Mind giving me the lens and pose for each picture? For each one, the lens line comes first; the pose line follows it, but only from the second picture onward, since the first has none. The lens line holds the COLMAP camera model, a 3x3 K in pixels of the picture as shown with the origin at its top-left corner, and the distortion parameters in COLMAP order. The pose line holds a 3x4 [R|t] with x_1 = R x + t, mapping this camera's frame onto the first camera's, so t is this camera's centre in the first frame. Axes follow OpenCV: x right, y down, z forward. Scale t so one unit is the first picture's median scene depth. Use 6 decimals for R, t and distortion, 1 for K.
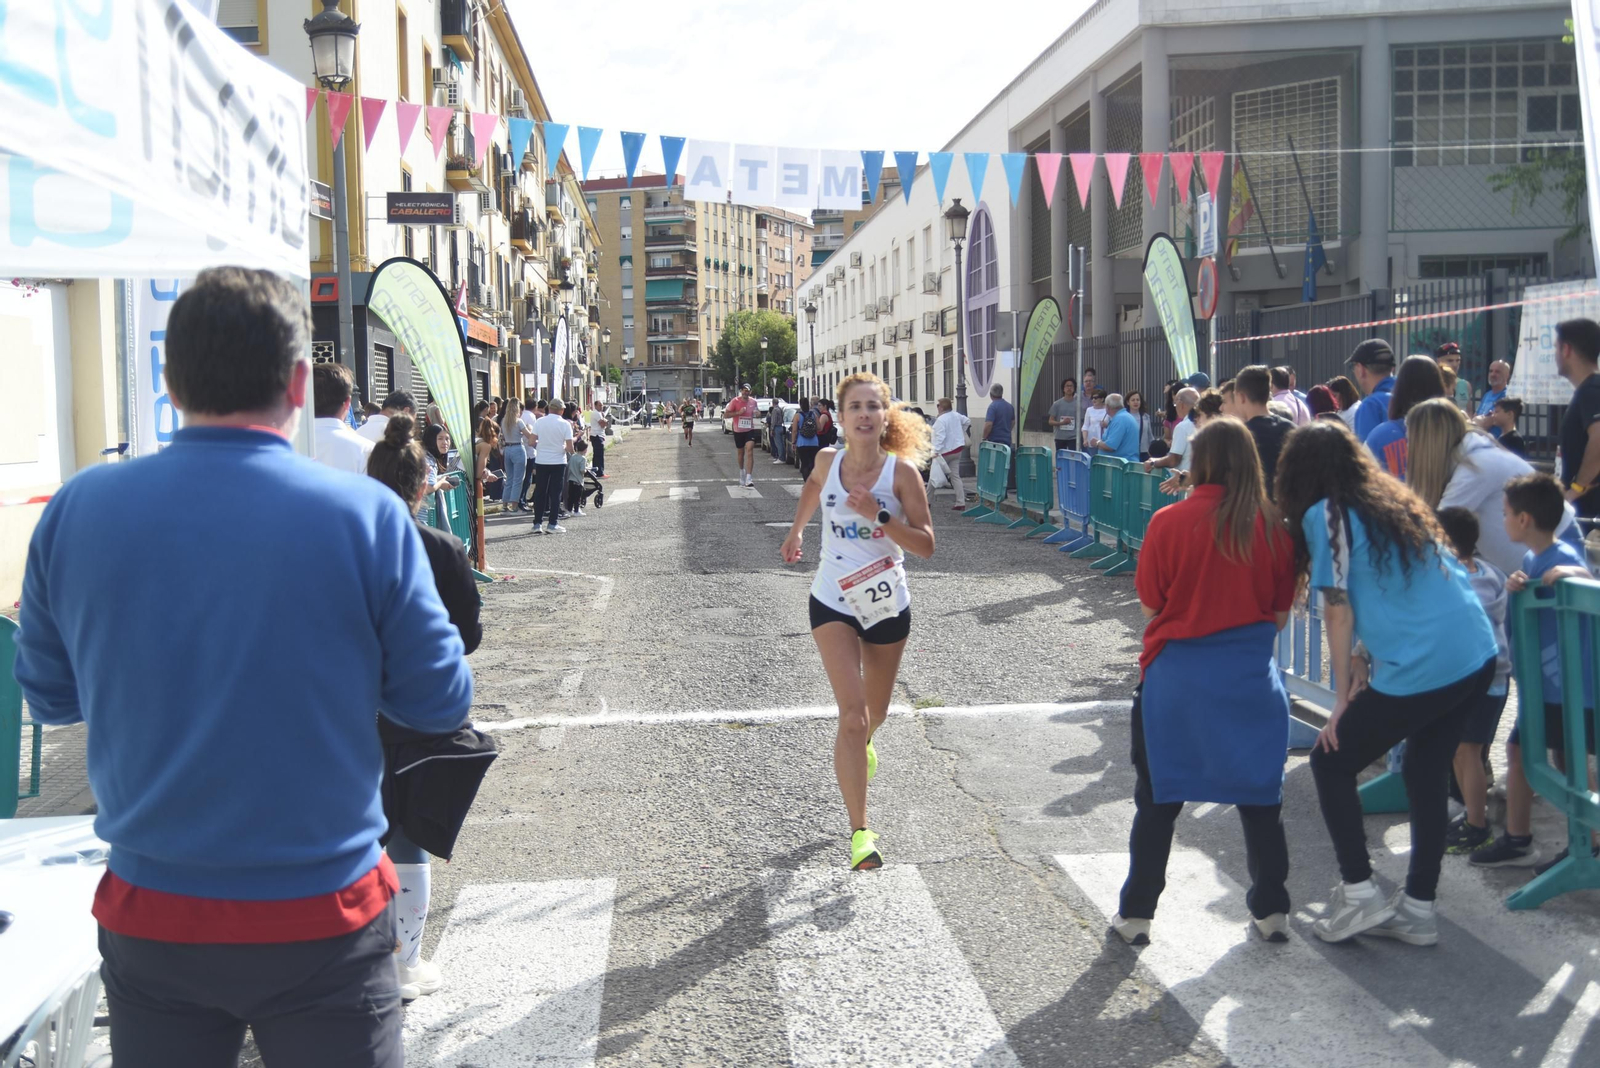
lens RADIAL K [[1815.2, 0, 791.7], [0, 1815.2, 539.0], [0, 0, 1]] dist [-0.064242, 0.000000]
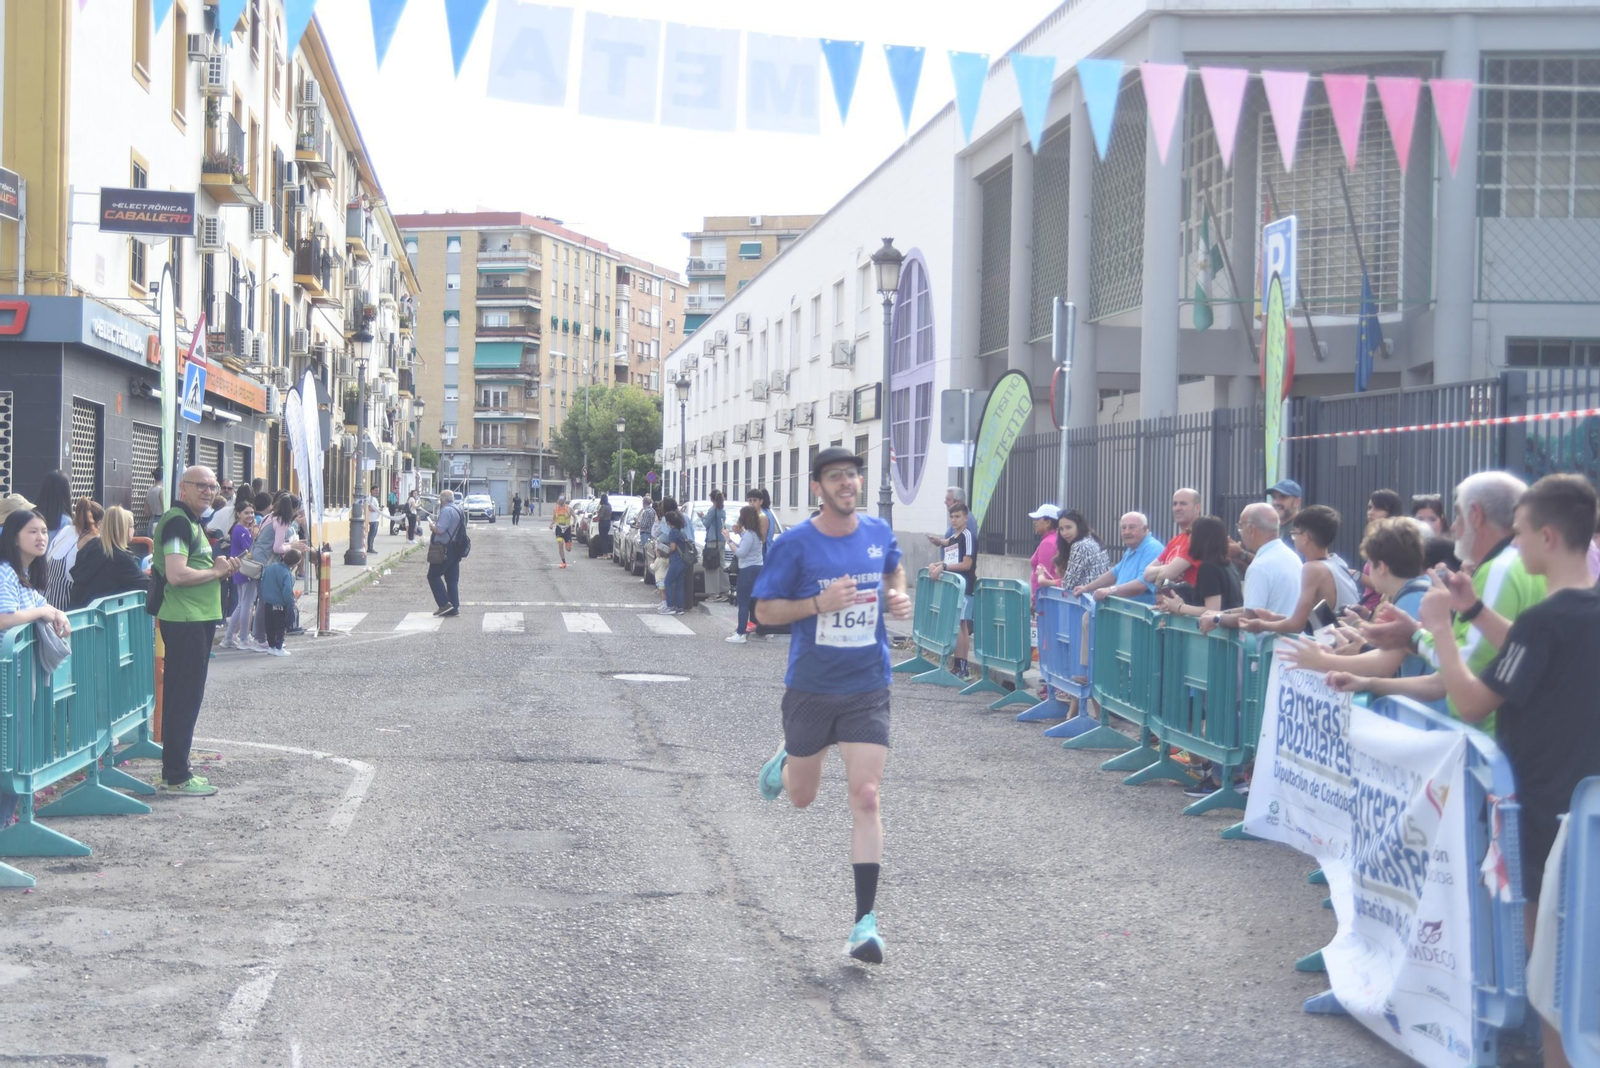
lens RADIAL K [[2217.7, 0, 807.3], [0, 2217.7, 531.2], [0, 0, 1]] dist [-0.008455, 0.000000]
pose [[0.996850, 0.036774, 0.070272, -0.001839], [-0.032289, 0.997432, -0.063922, -0.009024], [-0.072442, 0.061452, 0.995478, 0.111685]]
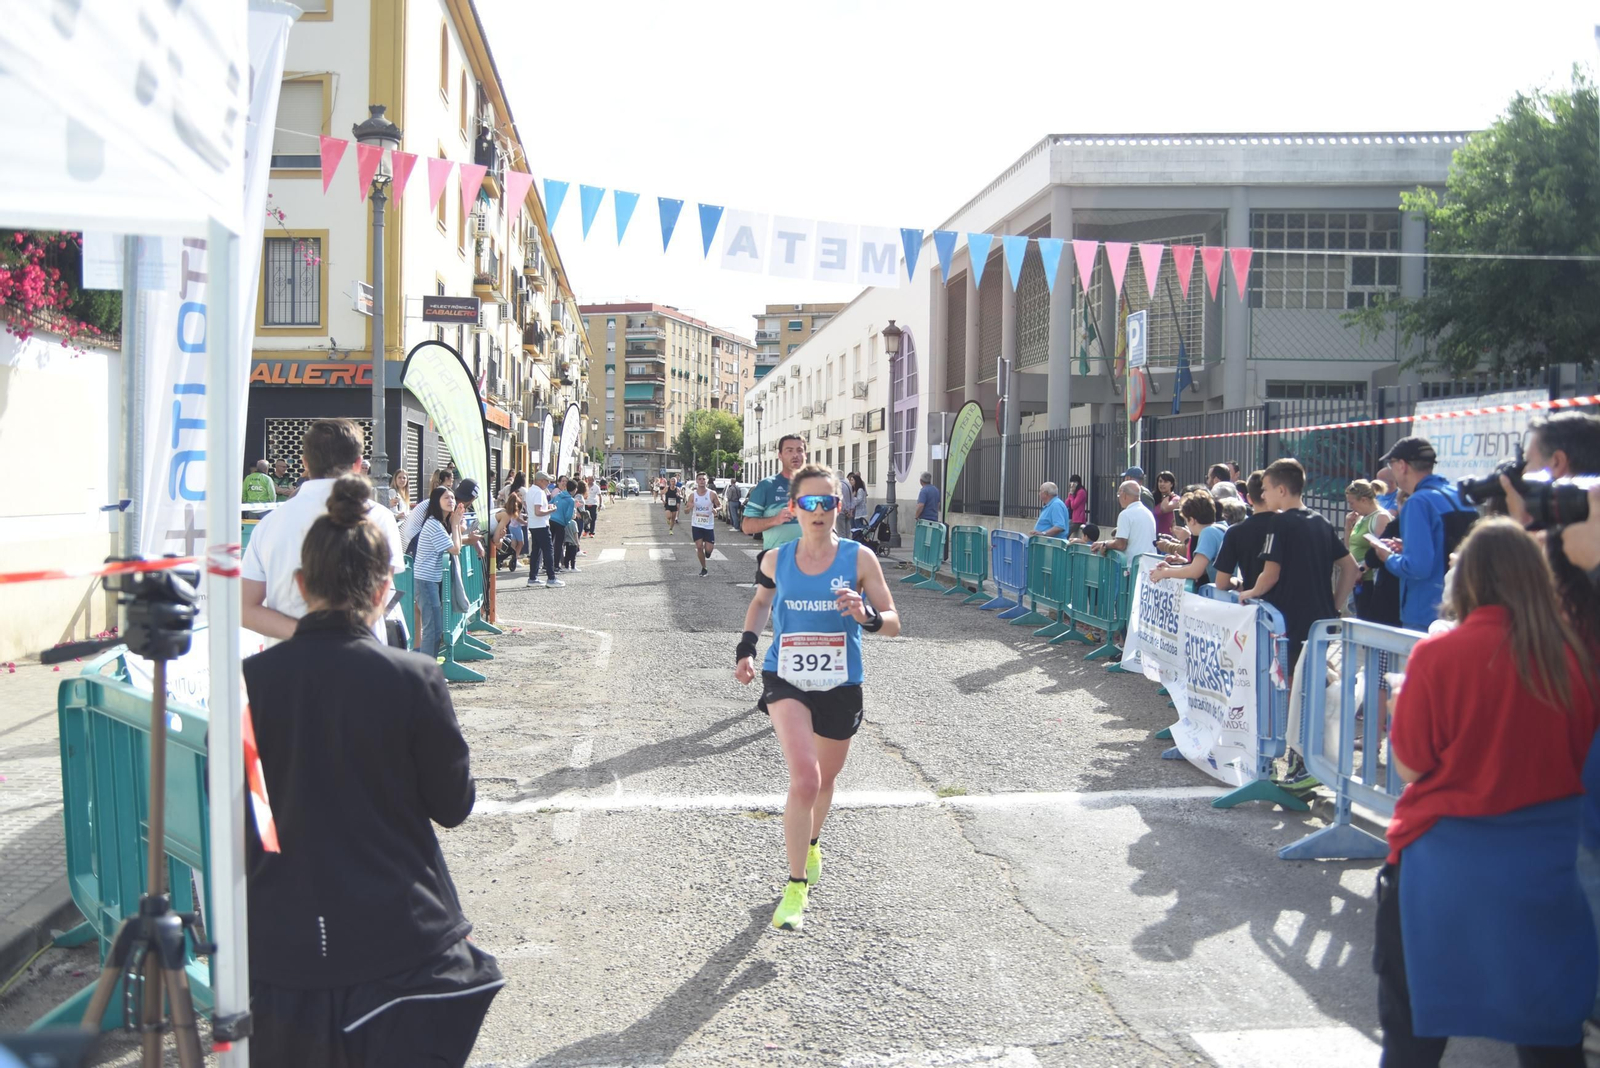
lens RADIAL K [[1387.7, 0, 802.5], [0, 1387.7, 537.4], [0, 0, 1]] dist [-0.115279, 0.053994]
pose [[0.998130, 0.030895, 0.052744, -0.015763], [-0.028966, 0.998897, -0.036959, -0.005395], [-0.053828, 0.035362, 0.997924, 0.082066]]
